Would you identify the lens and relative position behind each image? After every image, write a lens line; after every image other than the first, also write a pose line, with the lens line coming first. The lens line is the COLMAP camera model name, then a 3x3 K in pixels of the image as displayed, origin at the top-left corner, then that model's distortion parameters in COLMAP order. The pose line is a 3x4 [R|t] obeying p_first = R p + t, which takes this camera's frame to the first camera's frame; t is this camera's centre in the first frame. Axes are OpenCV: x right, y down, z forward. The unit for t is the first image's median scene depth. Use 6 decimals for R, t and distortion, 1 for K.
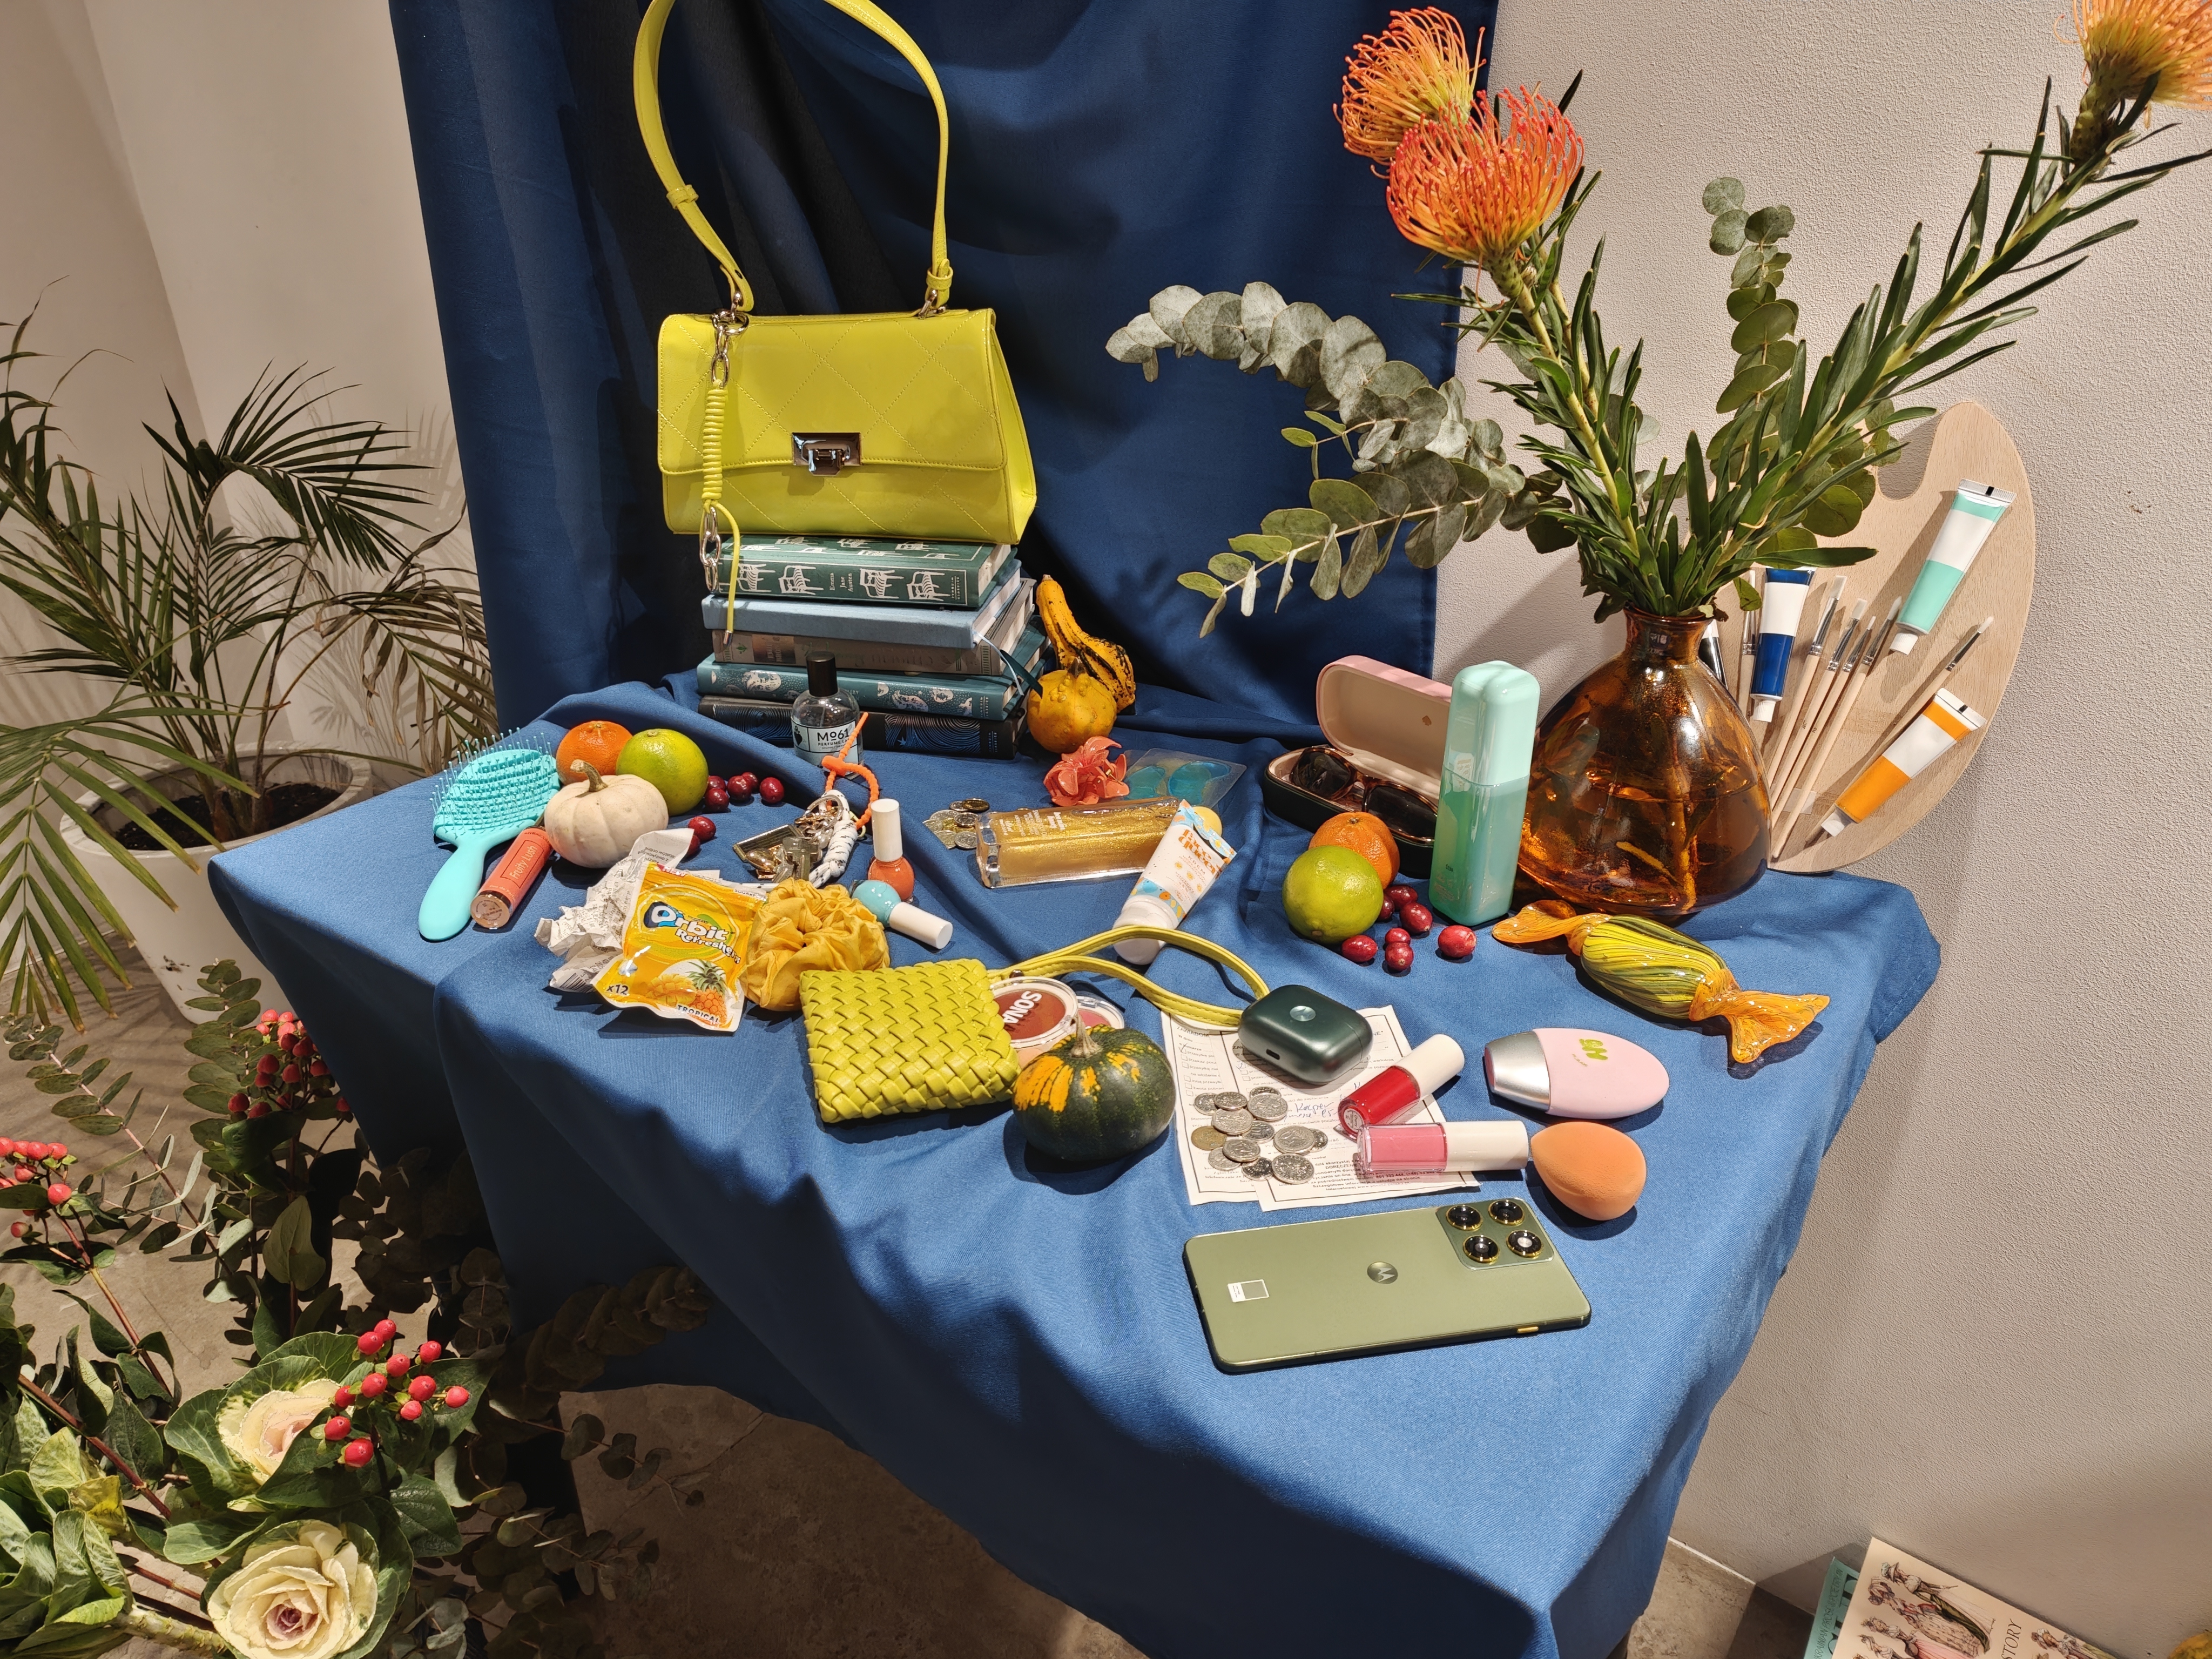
lens RADIAL K [[1495.6, 0, 1121.8], [0, 1495.6, 868.6], [0, 0, 1]] dist [0.013437, 0.016758]
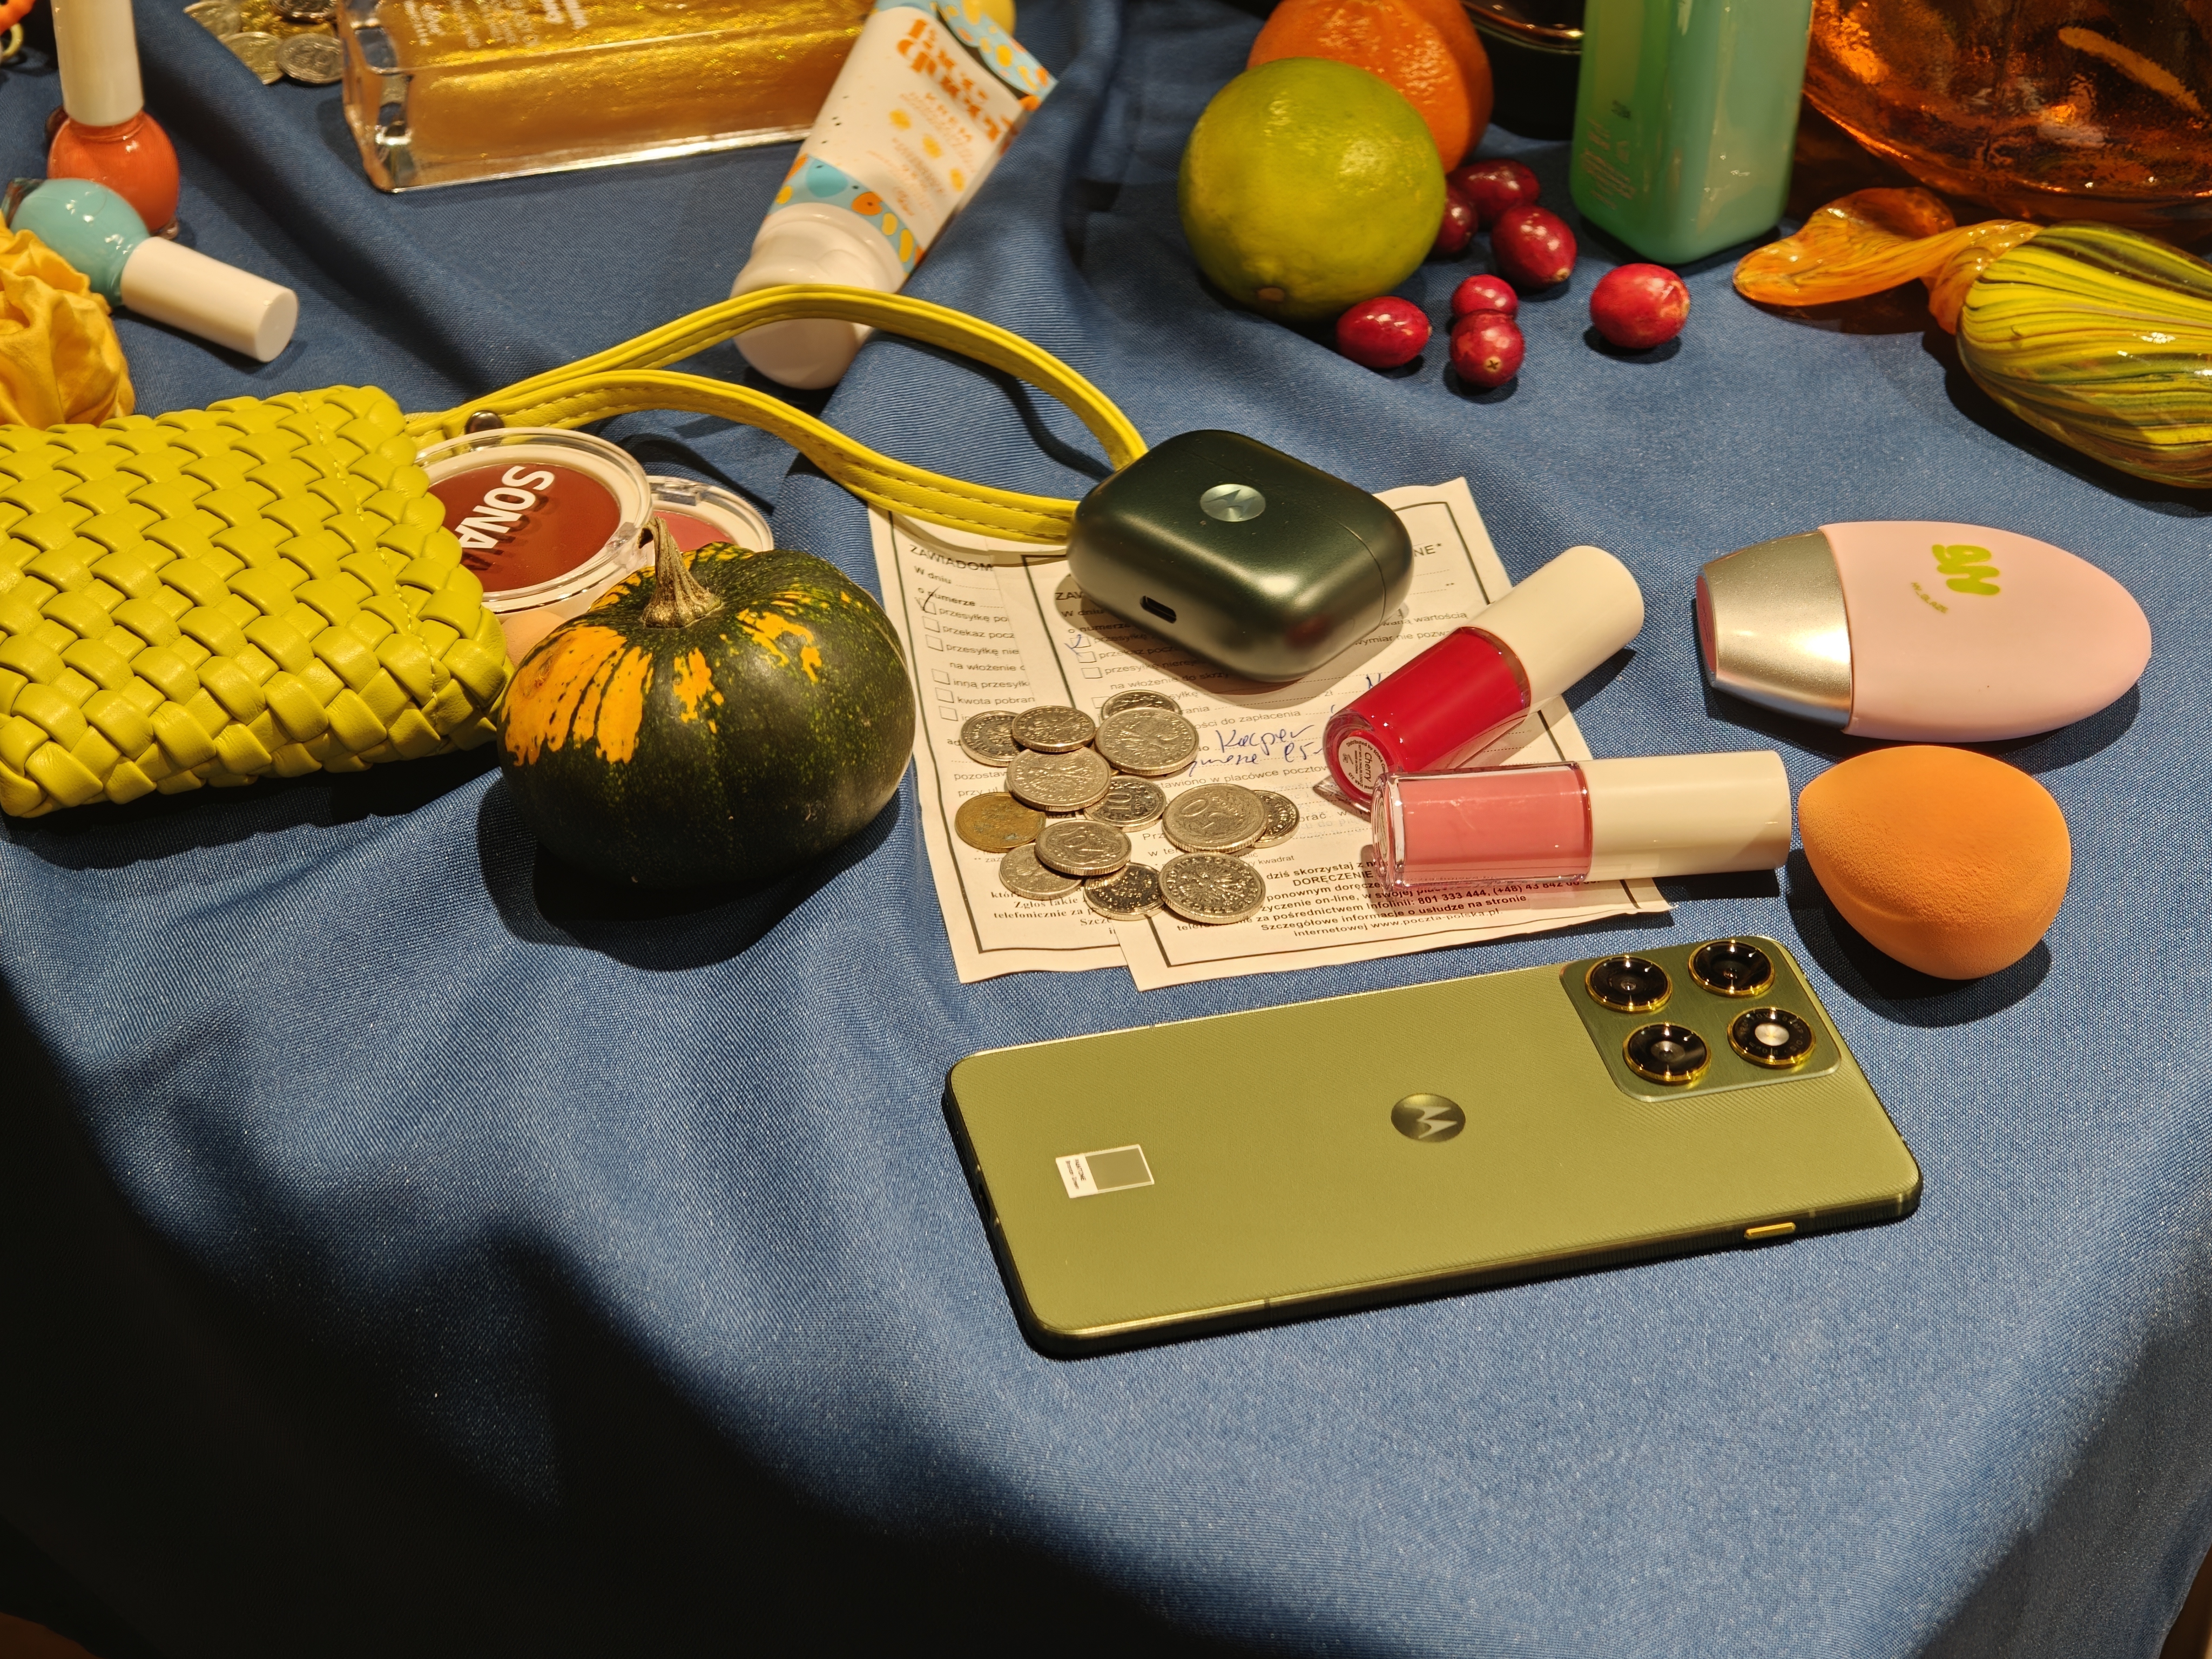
lens RADIAL K [[4659.7, 0, 1104.8], [0, 4659.7, 822.0], [0, 0, 1]] dist [0.161765, 0.000000]
pose [[0.996236, -0.035106, 0.079256, -0.010107], [0.022649, 0.987978, 0.152927, -0.006681], [-0.083671, -0.150557, 0.985054, -0.180392]]
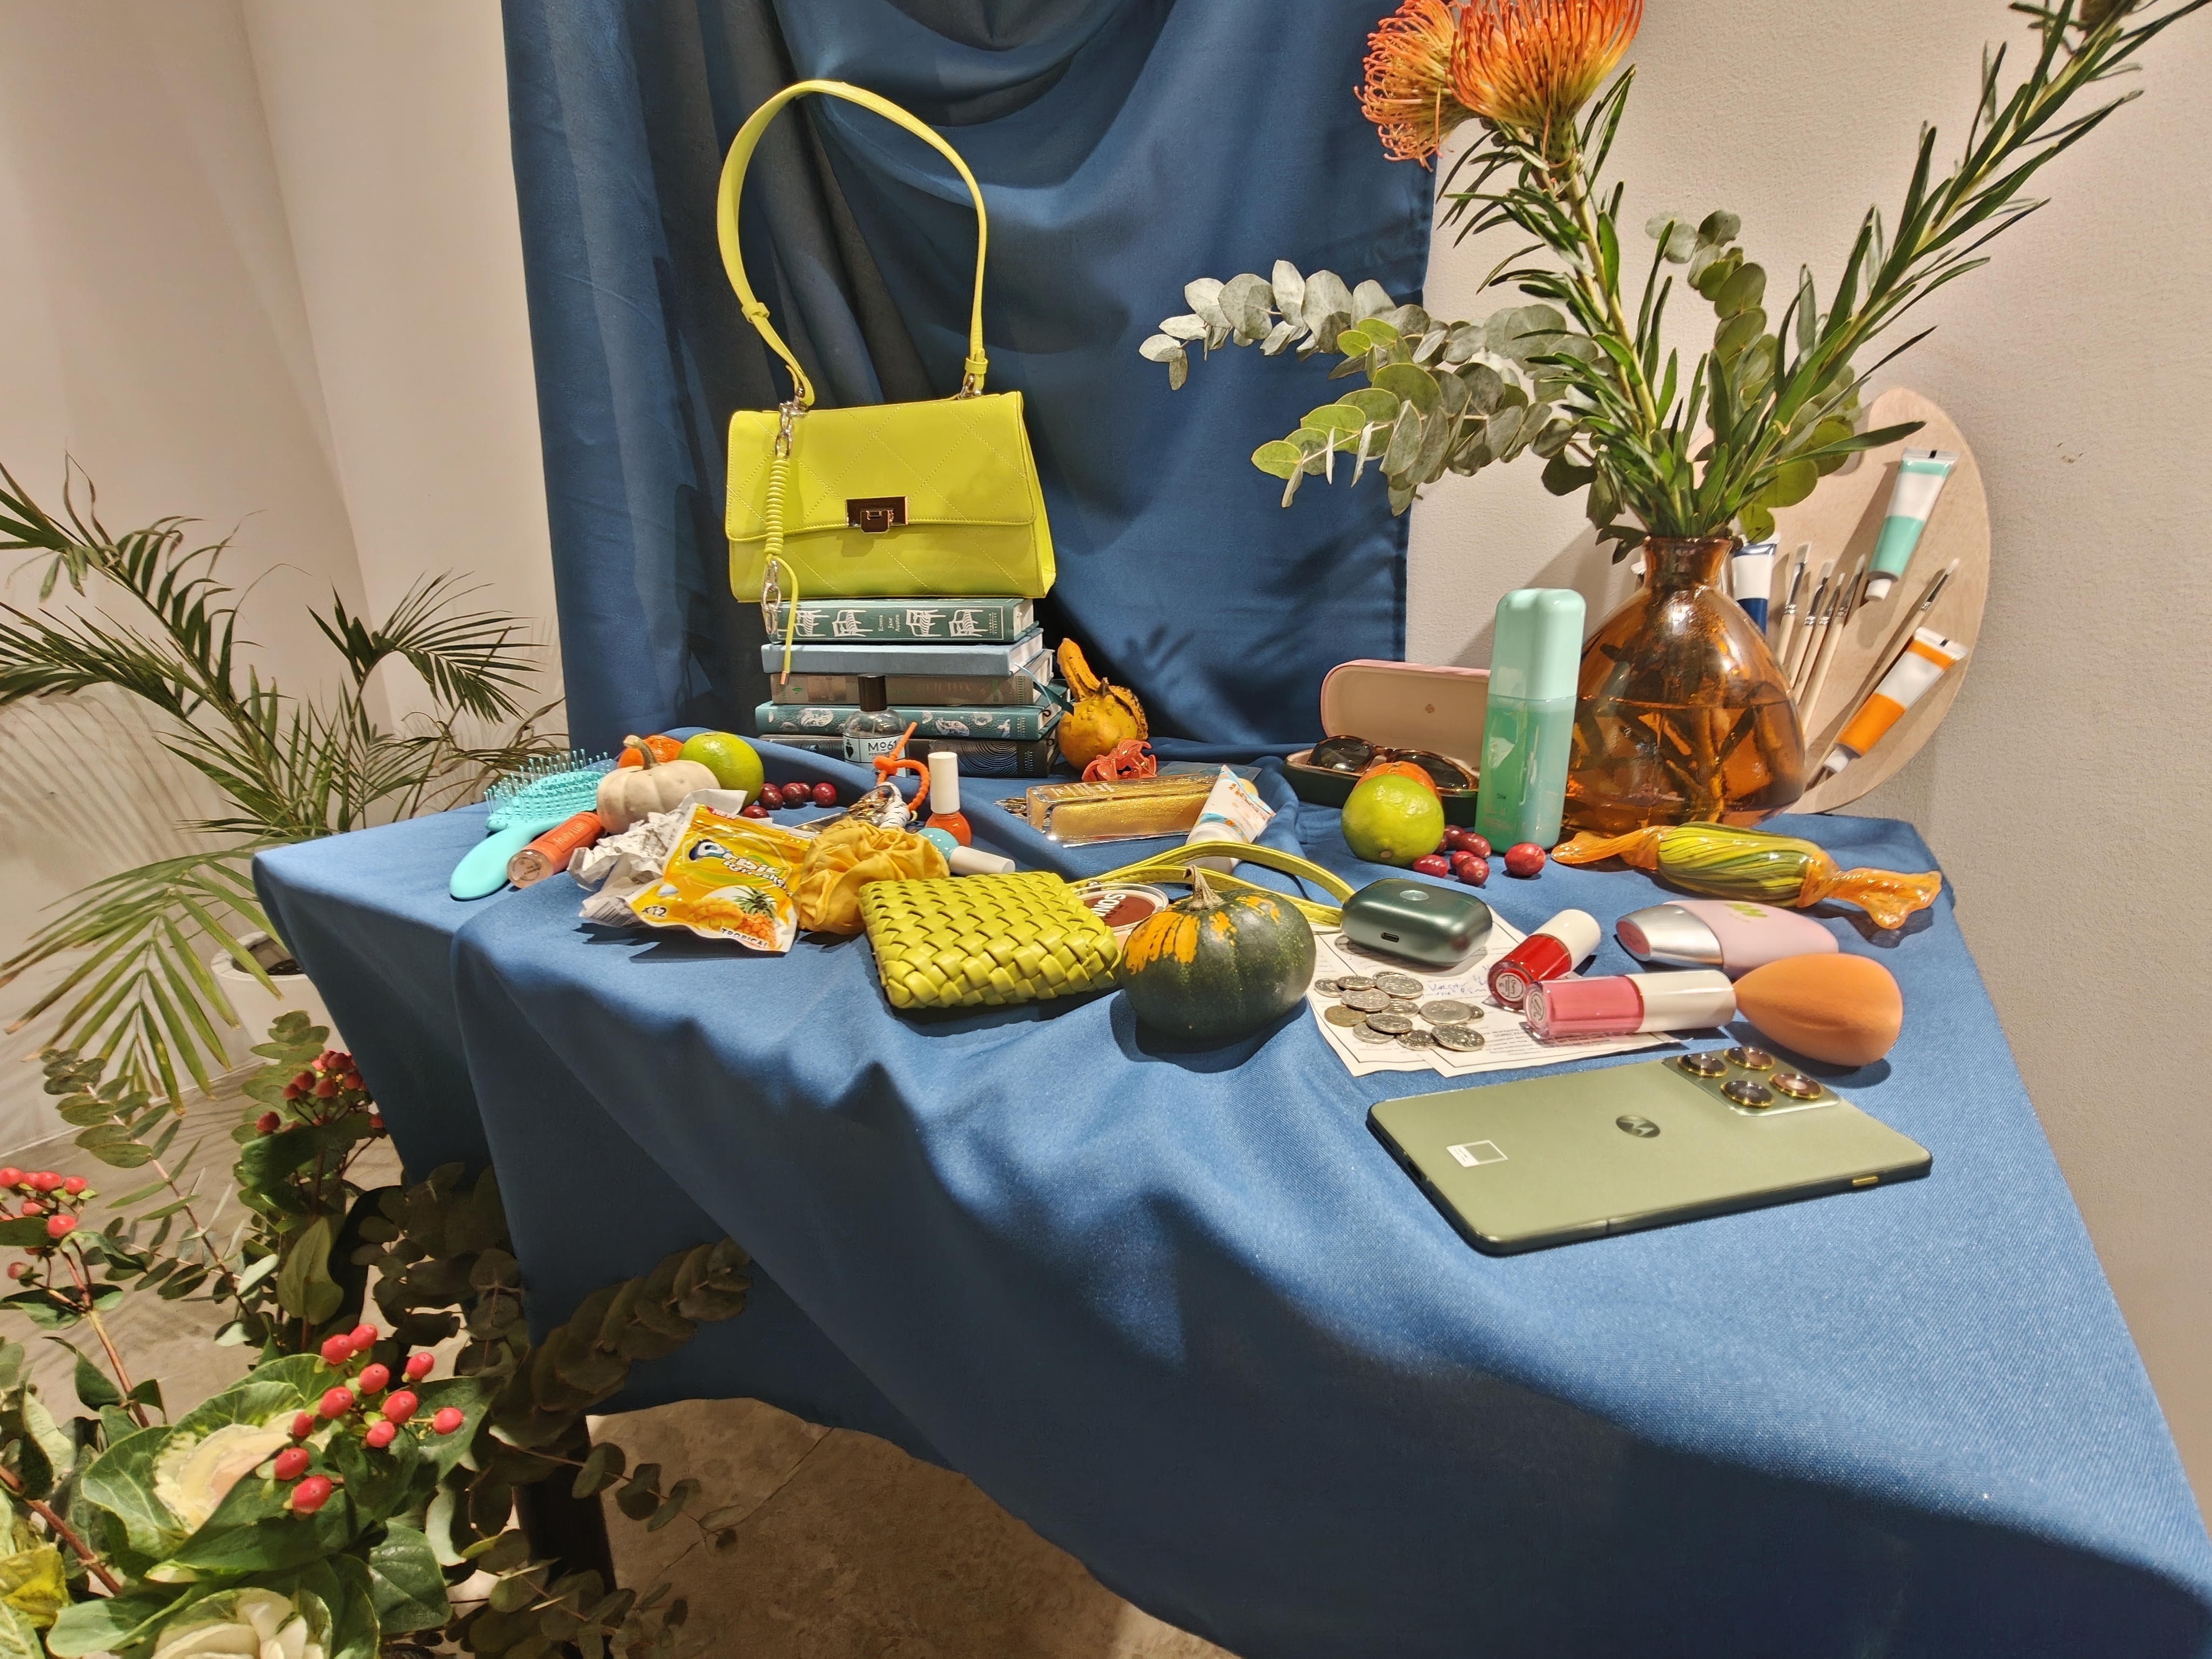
lens RADIAL K [[1048.6, 0, 1115.5], [0, 1048.6, 827.4], [0, 0, 1]] dist [0.000618, -0.000650]
pose [[0.997968, -0.030208, 0.056109, -0.086442], [0.040981, 0.978510, -0.202088, 0.158475], [-0.048799, 0.203977, 0.977759, 0.331669]]
